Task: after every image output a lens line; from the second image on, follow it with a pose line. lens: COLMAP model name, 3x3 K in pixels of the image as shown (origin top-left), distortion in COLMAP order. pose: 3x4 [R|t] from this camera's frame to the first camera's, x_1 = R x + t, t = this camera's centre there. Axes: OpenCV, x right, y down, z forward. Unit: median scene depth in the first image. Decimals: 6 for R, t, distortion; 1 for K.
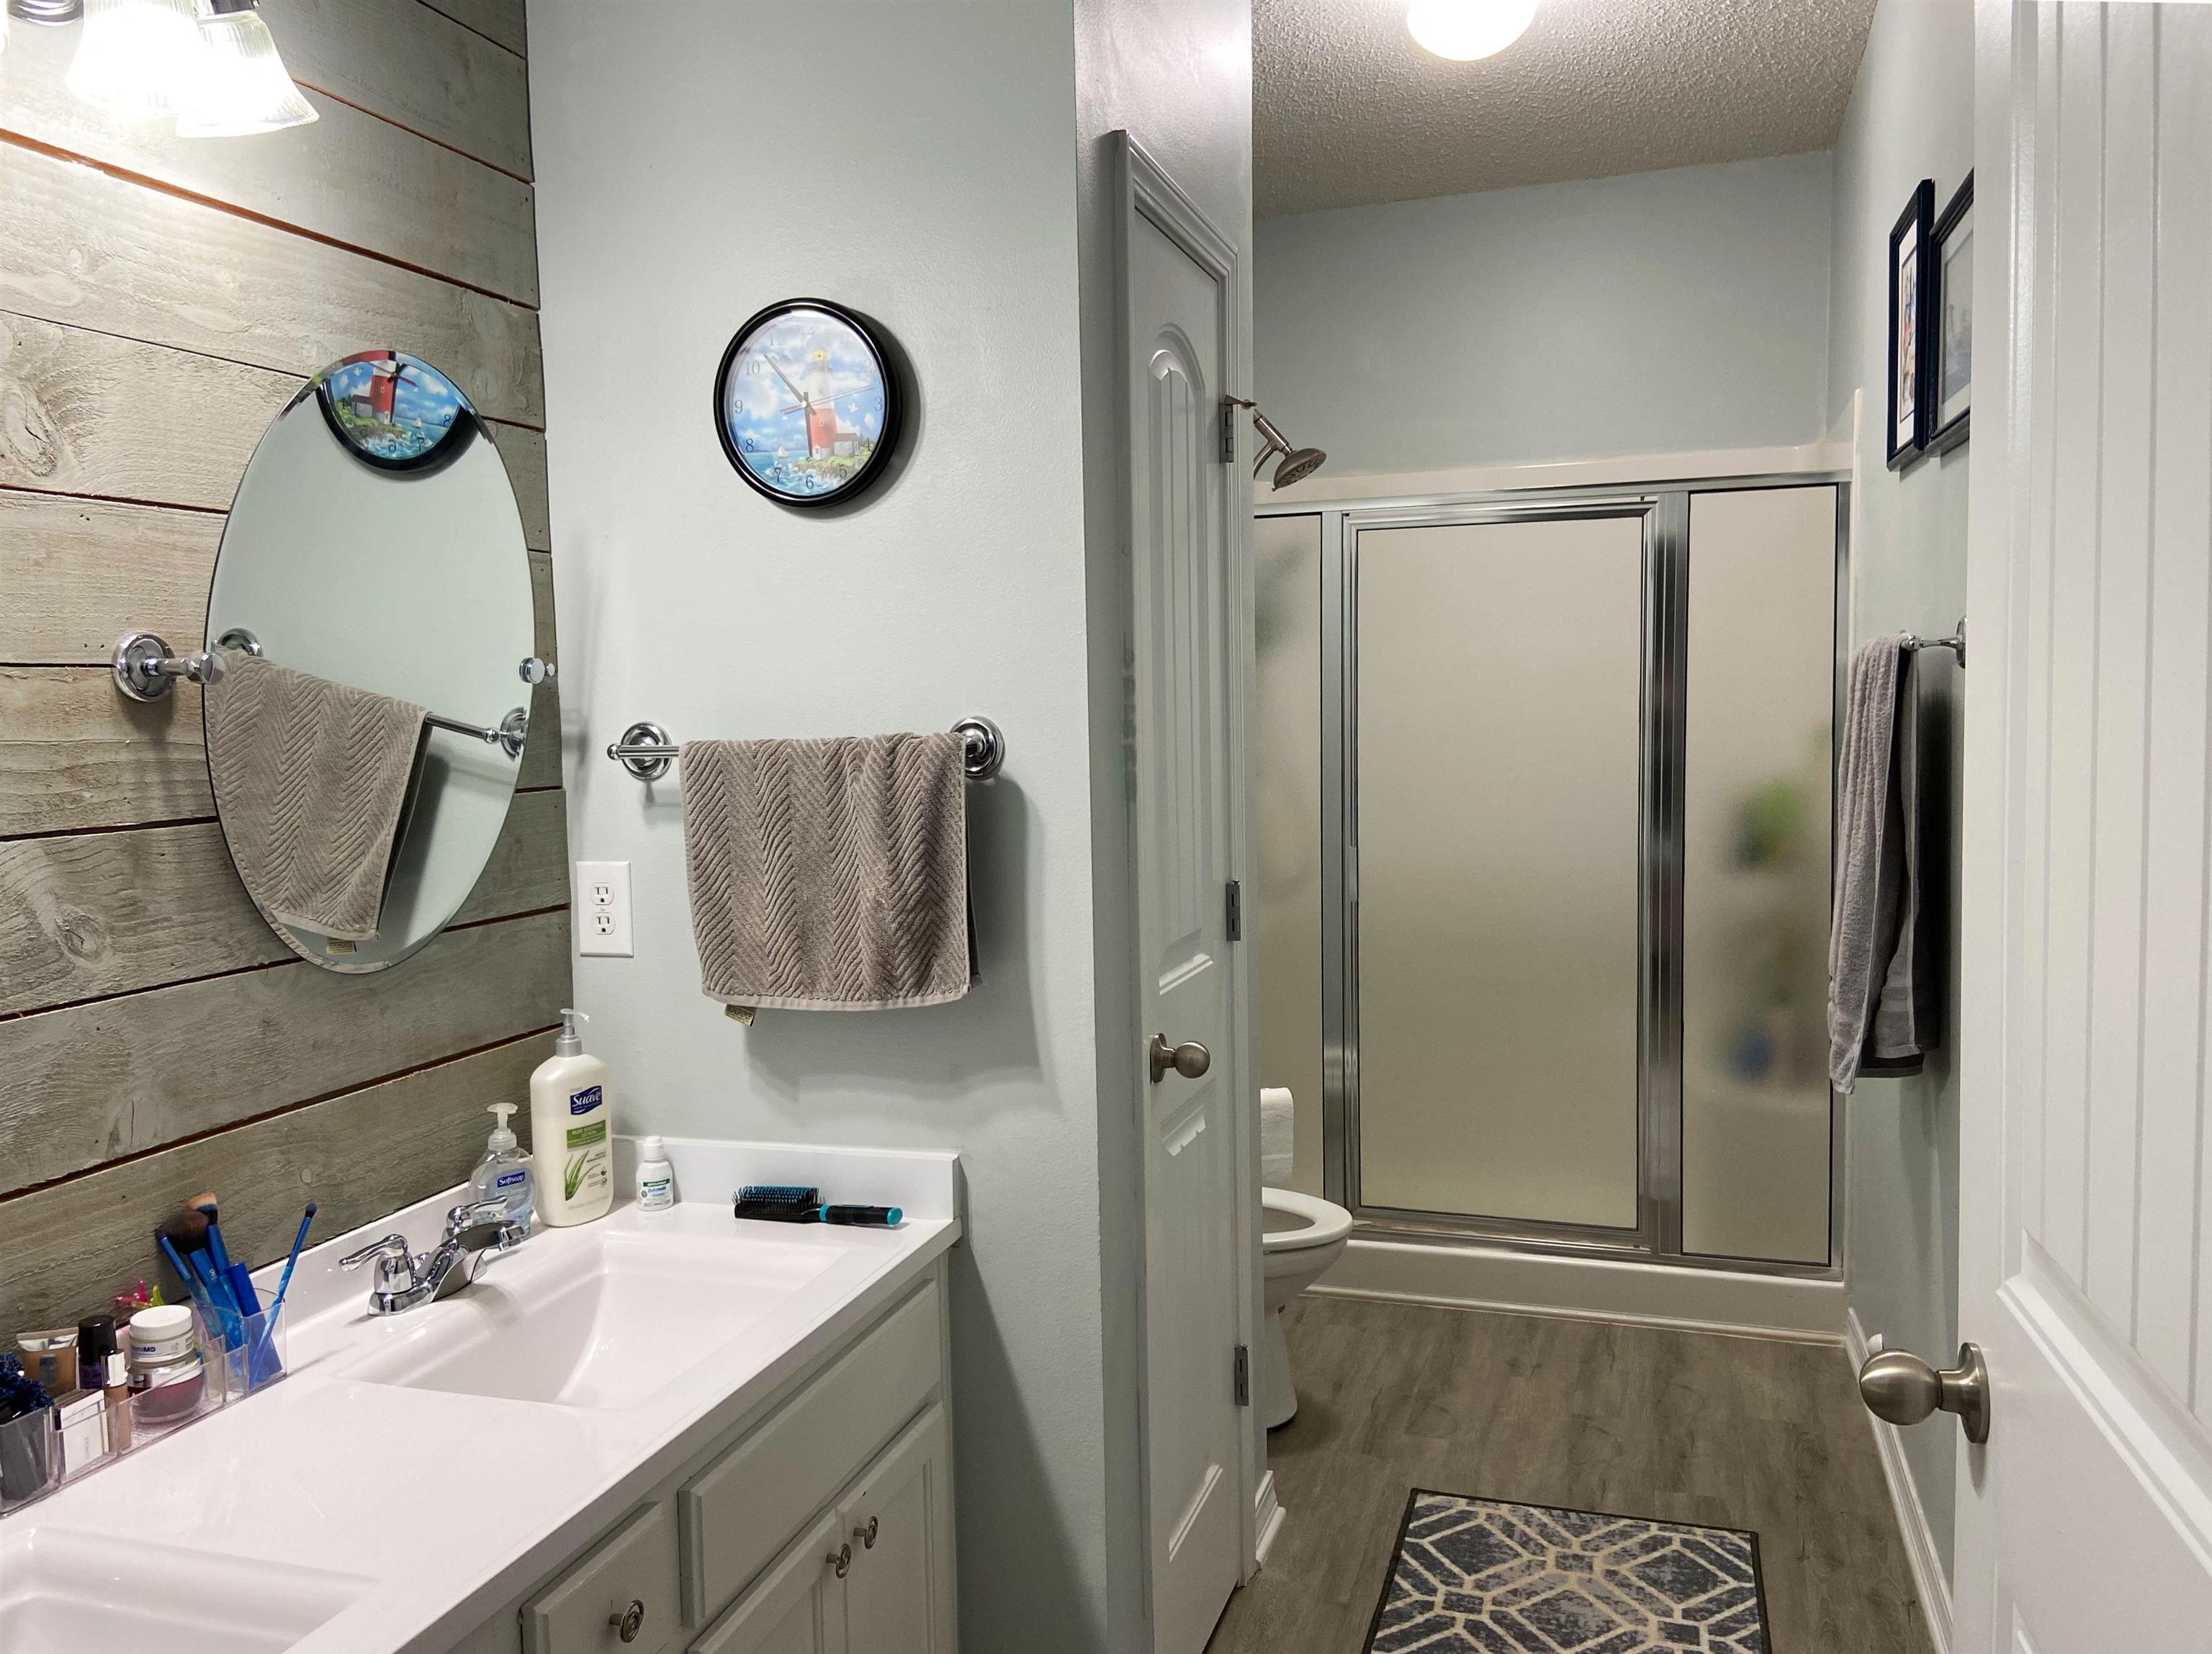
lens RADIAL K [[1650.3, 0, 1145.2], [0, 1650.3, 821.2], [0, 0, 1]] dist [0.106288, -0.140571]
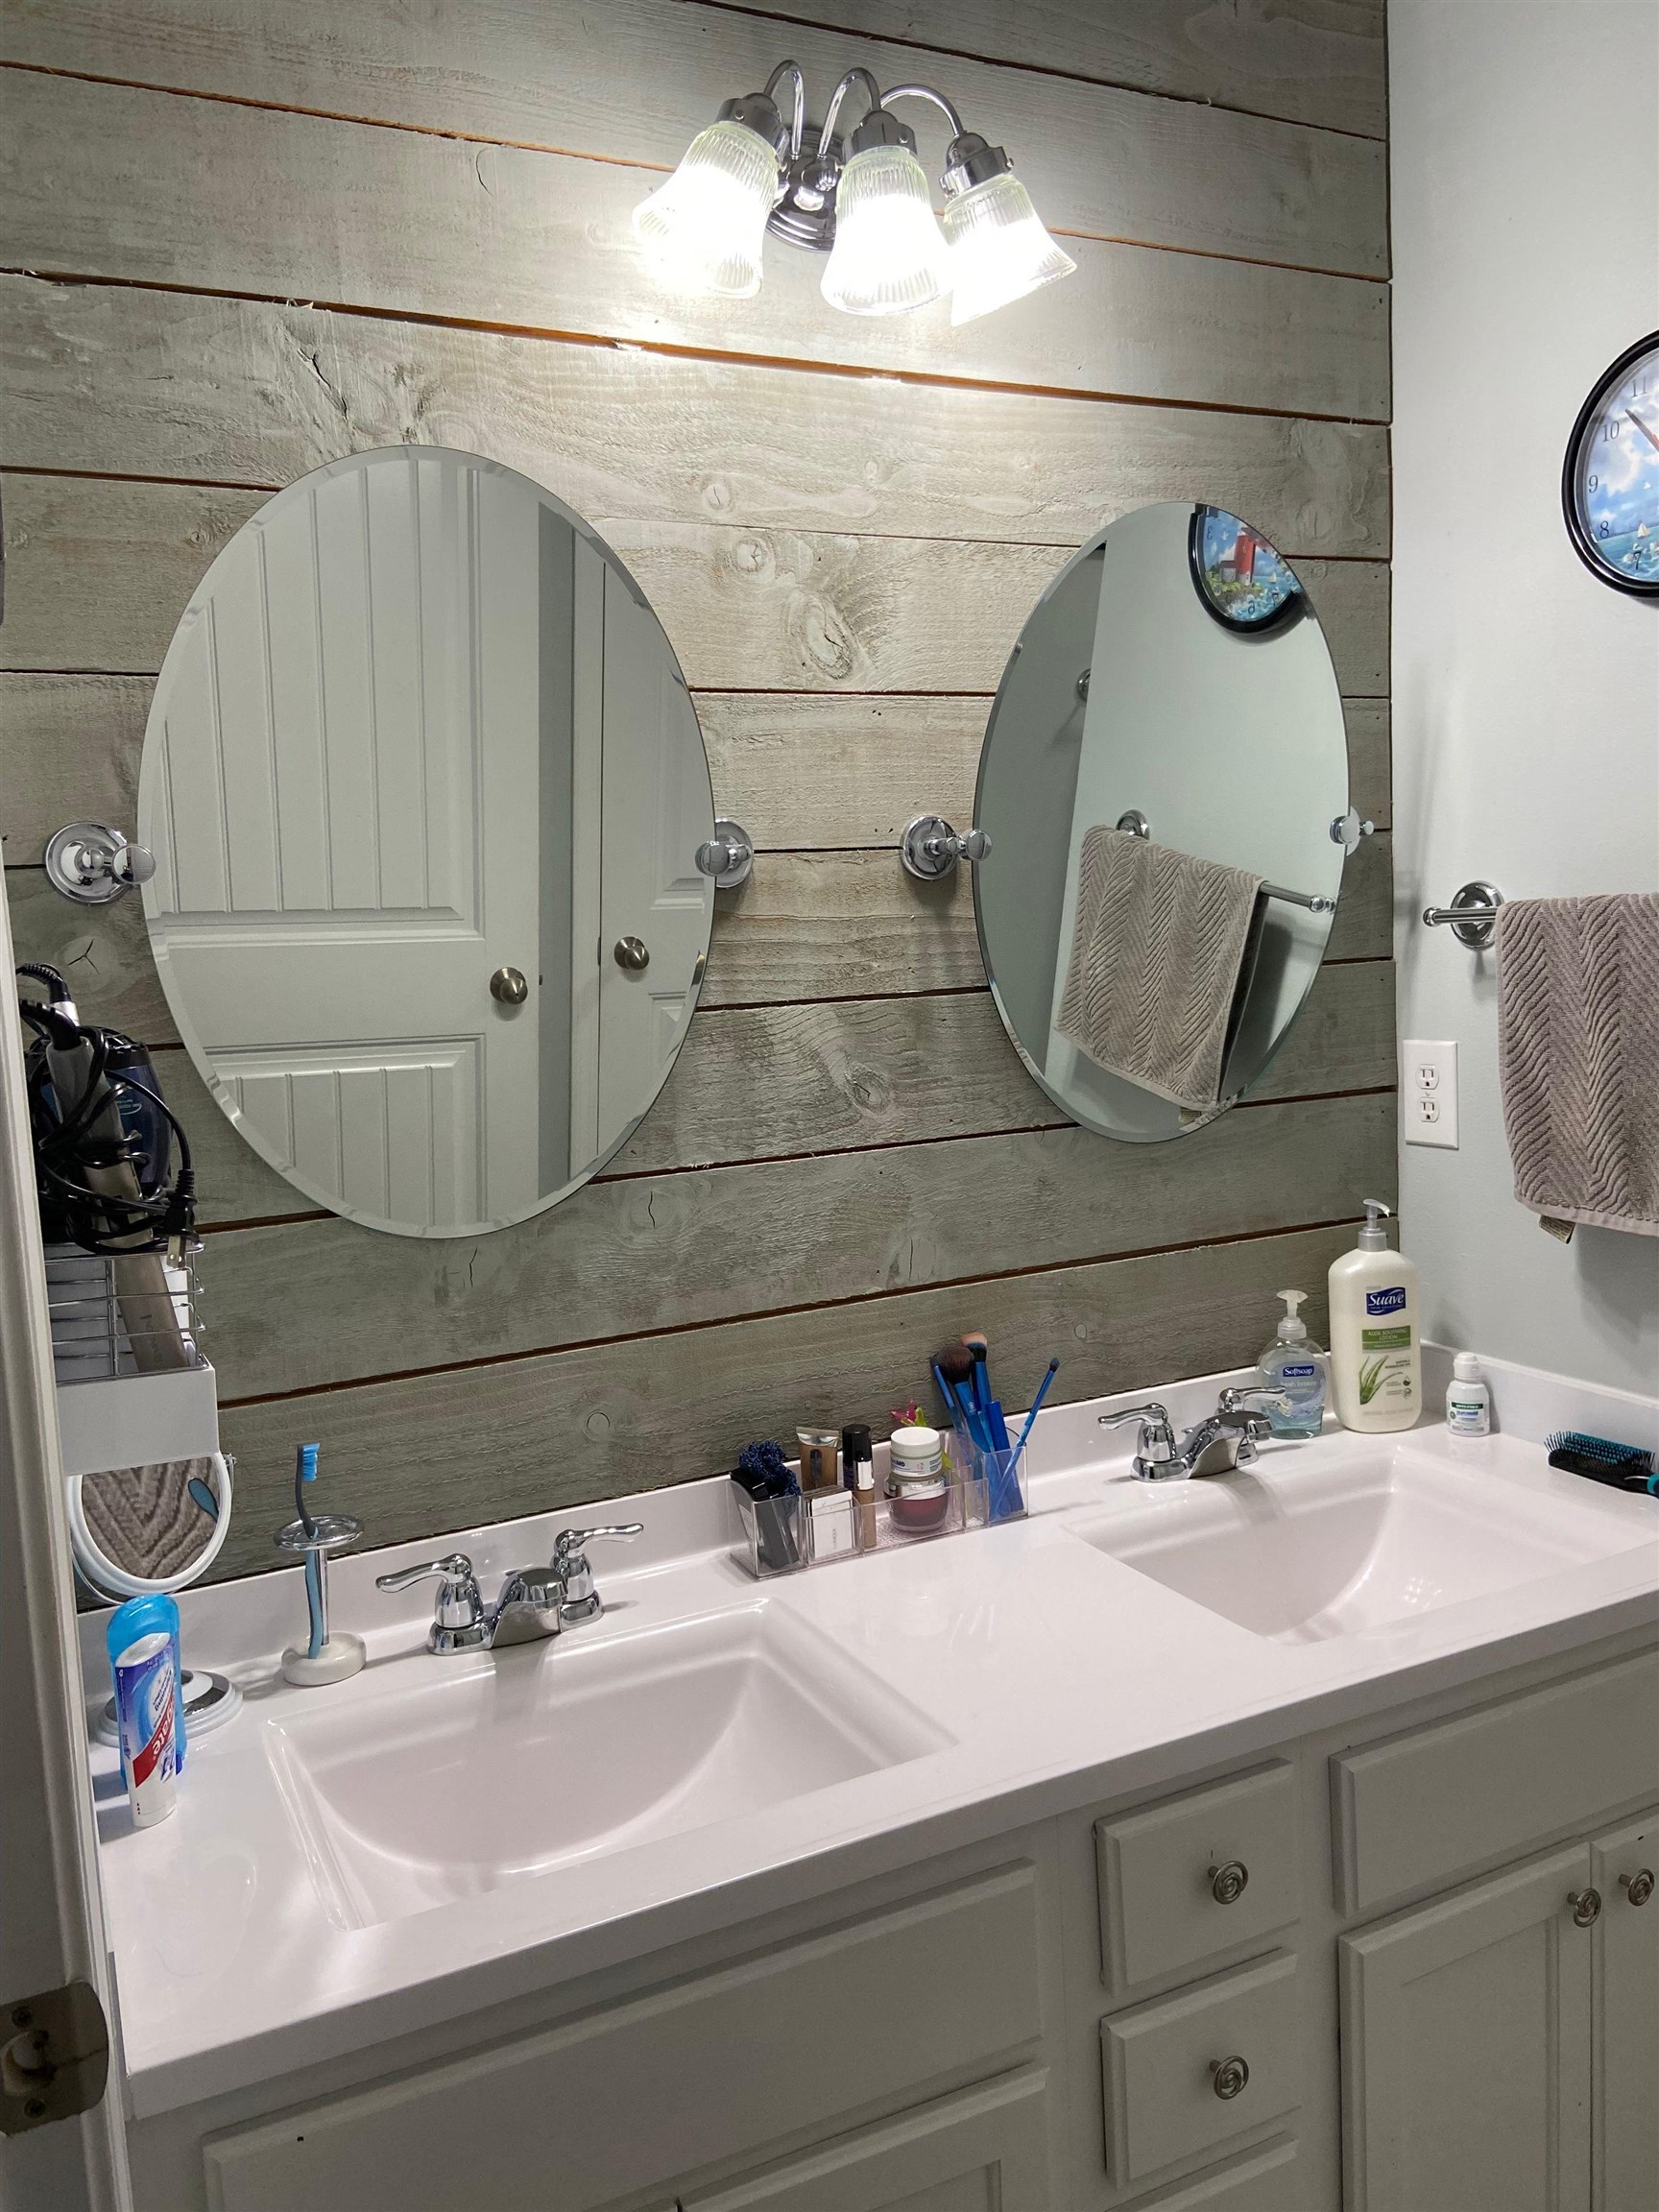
lens RADIAL K [[1650.3, 0, 829.5], [0, 1650.3, 1106.0], [0, 0, 1]] dist [0.106288, -0.140571]
pose [[0.686804, 0.060151, -0.724349, 0.127951], [-0.014387, 0.997500, 0.069192, 0.002096], [0.726700, -0.037100, 0.685952, 0.180284]]
